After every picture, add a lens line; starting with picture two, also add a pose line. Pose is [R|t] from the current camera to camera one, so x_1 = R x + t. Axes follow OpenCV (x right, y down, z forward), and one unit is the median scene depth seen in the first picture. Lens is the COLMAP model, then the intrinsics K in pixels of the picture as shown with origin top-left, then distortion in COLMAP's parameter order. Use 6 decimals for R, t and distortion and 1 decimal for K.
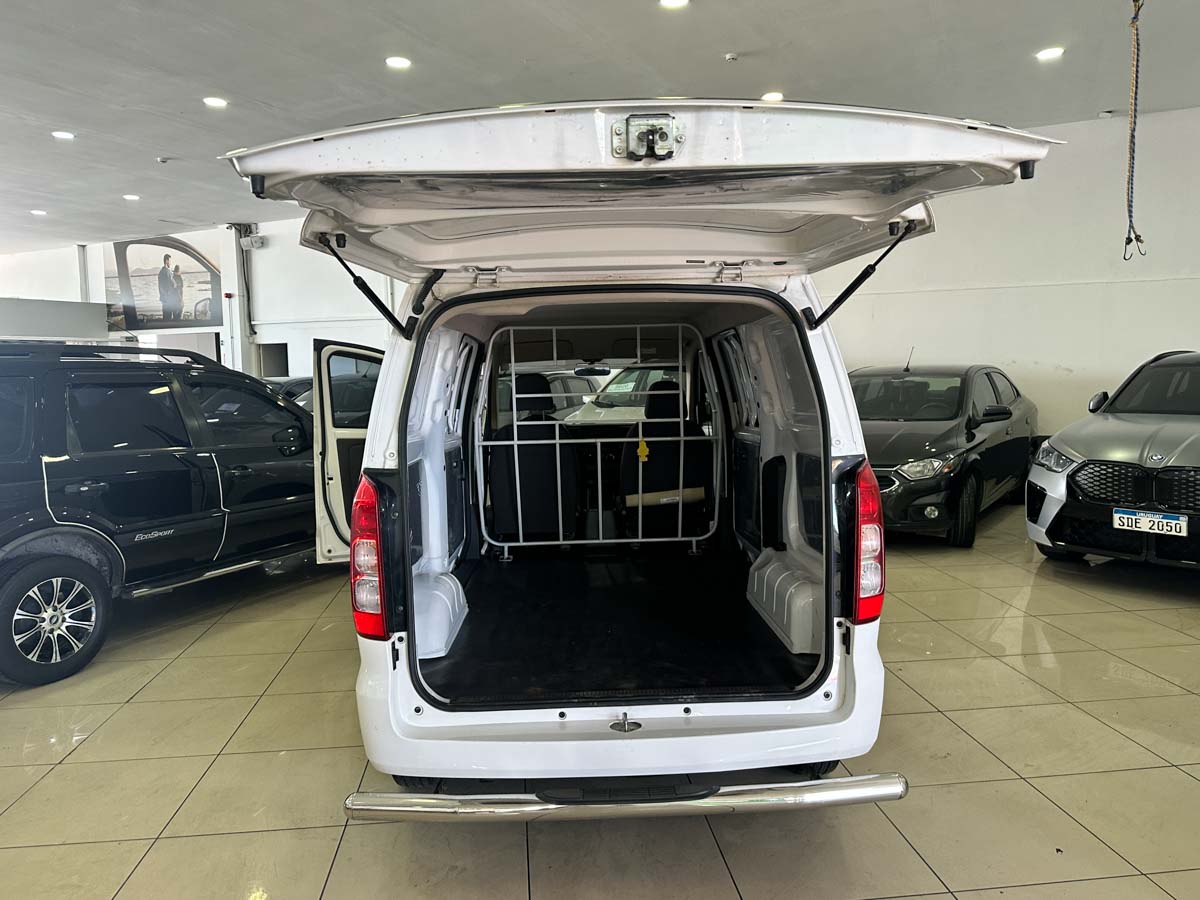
lens RADIAL K [[857.2, 0, 611.9], [0, 857.2, 426.5], [0, 0, 1]] dist [0.011872, -0.015956]
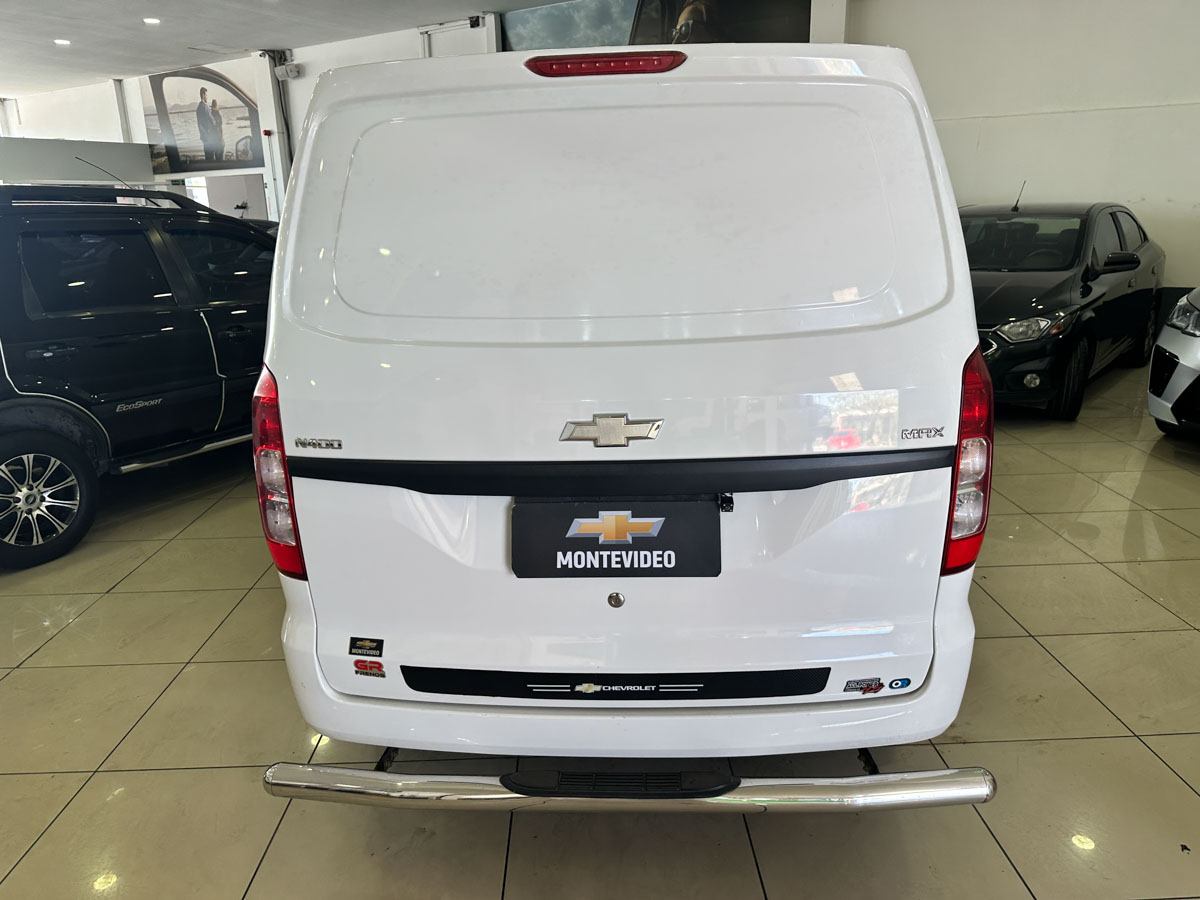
lens RADIAL K [[857.2, 0, 609.1], [0, 857.2, 452.1], [0, 0, 1]] dist [0.011872, -0.015956]
pose [[0.996261, 0.016582, -0.084787, 0.024328], [0.001137, 0.978806, 0.204786, -0.006514], [0.086386, -0.204116, 0.975128, 0.108327]]
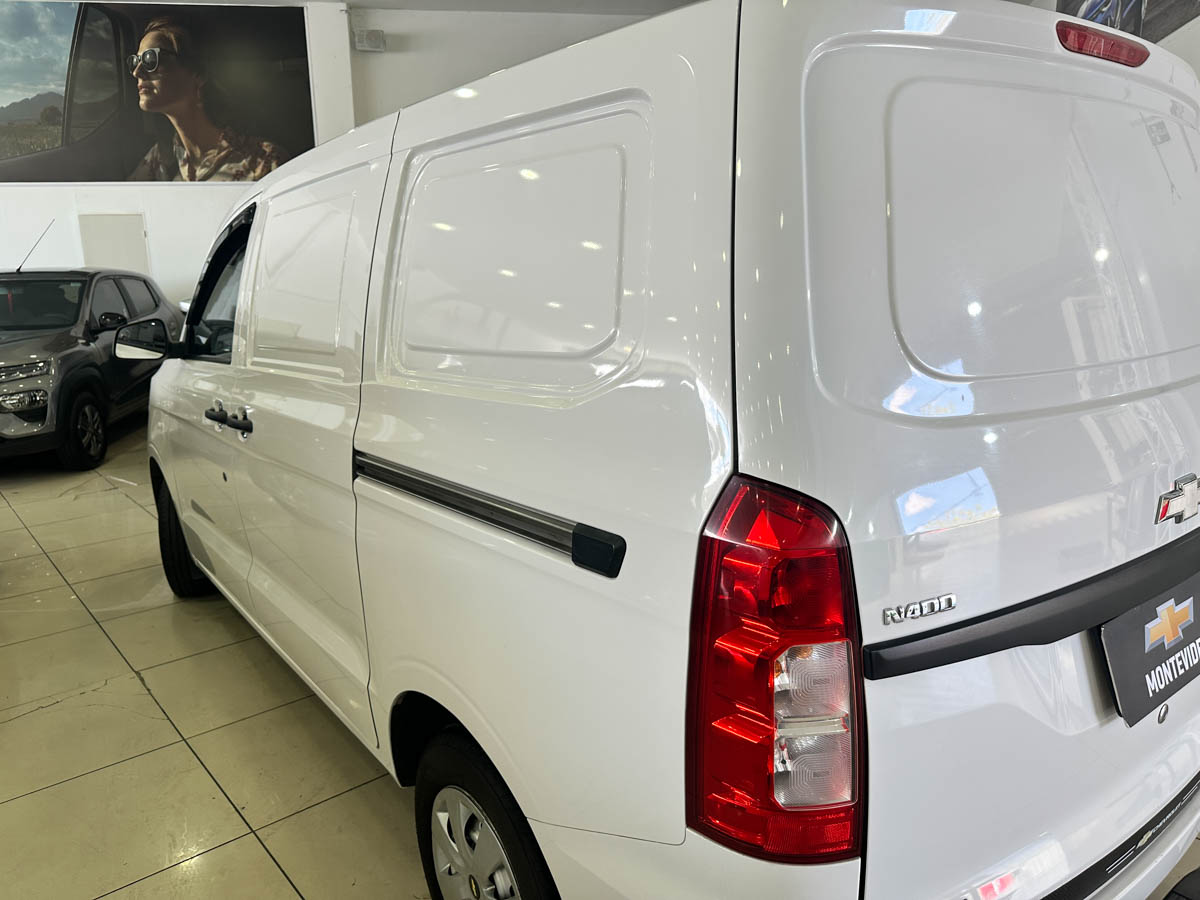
lens RADIAL K [[857.2, 0, 615.4], [0, 857.2, 449.3], [0, 0, 1]] dist [0.011872, -0.015956]
pose [[0.828293, -0.114789, 0.548411, -0.197364], [0.039665, 0.988346, 0.146965, -0.007598], [-0.558890, -0.099977, 0.823193, 0.255706]]
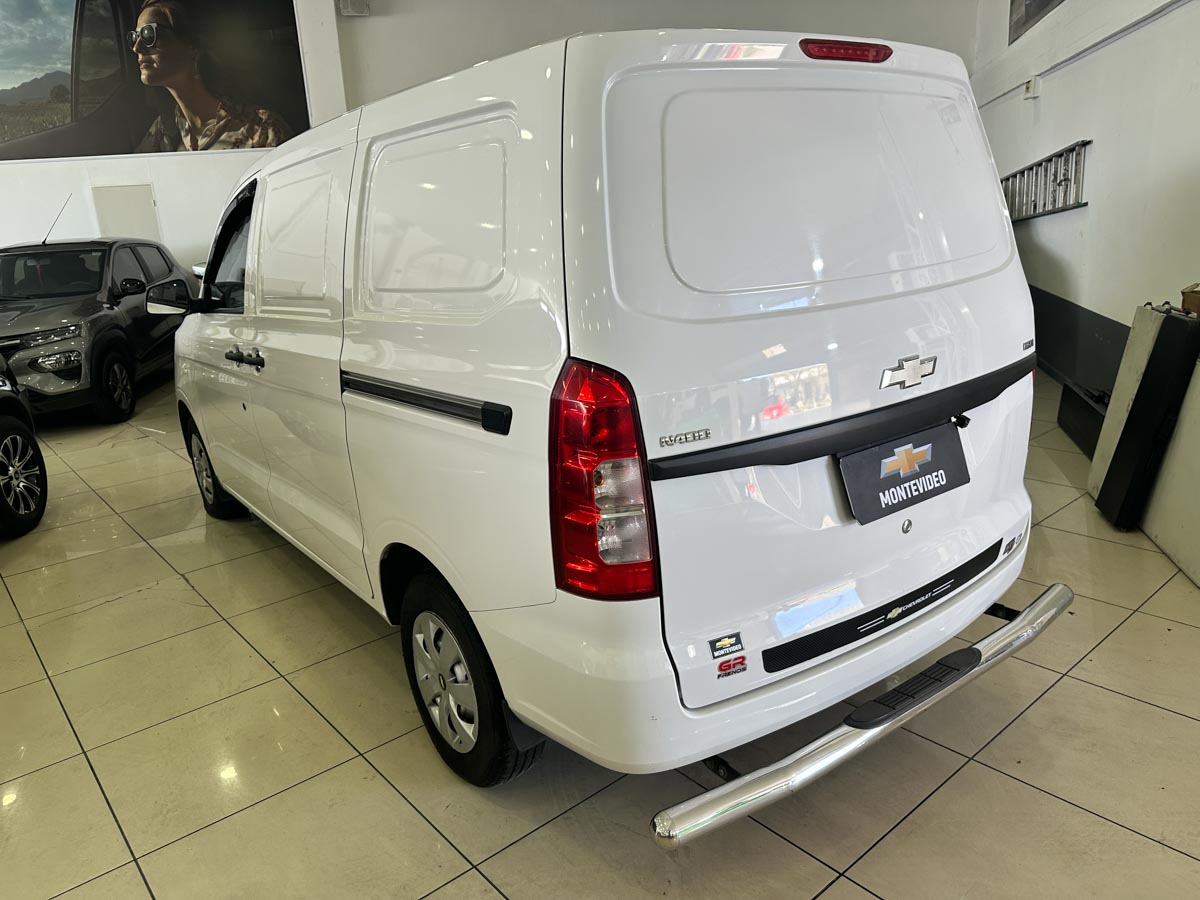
lens RADIAL K [[857.2, 0, 601.1], [0, 857.2, 443.1], [0, 0, 1]] dist [0.011872, -0.015956]
pose [[0.838341, -0.173460, 0.516813, -0.216198], [0.080916, 0.977120, 0.196698, -0.003109], [-0.539108, -0.123081, 0.833195, 0.165785]]
